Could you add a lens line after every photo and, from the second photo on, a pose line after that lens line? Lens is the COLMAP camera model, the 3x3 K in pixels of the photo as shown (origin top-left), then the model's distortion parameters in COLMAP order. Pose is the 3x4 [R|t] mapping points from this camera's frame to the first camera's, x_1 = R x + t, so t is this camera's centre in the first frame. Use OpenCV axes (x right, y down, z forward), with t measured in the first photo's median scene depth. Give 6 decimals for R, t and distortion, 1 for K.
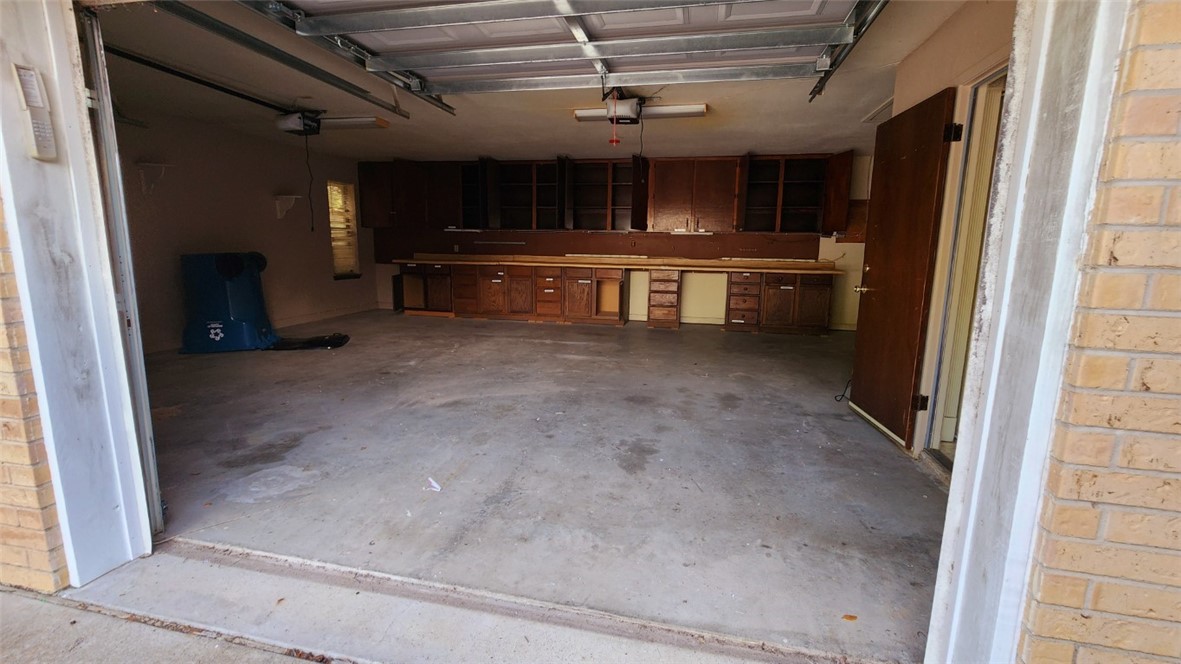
lens RADIAL K [[490.7, 0, 587.1], [0, 490.7, 324.5], [0, 0, 1]] dist [0.006071, -0.001747]
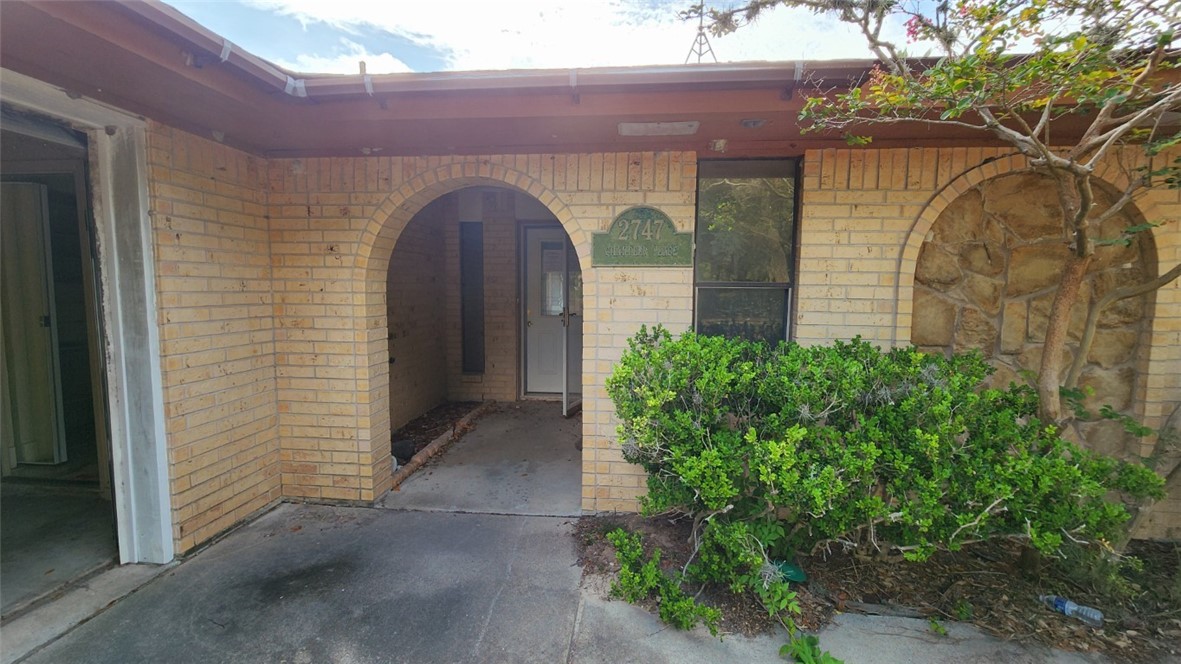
lens RADIAL K [[490.7, 0, 588.7], [0, 490.7, 329.5], [0, 0, 1]] dist [0.006071, -0.001747]
pose [[-0.108005, -0.100878, 0.989019, -1.670809], [0.150398, 0.981730, 0.116559, -0.052846], [-0.982708, 0.161335, -0.090860, -0.899462]]
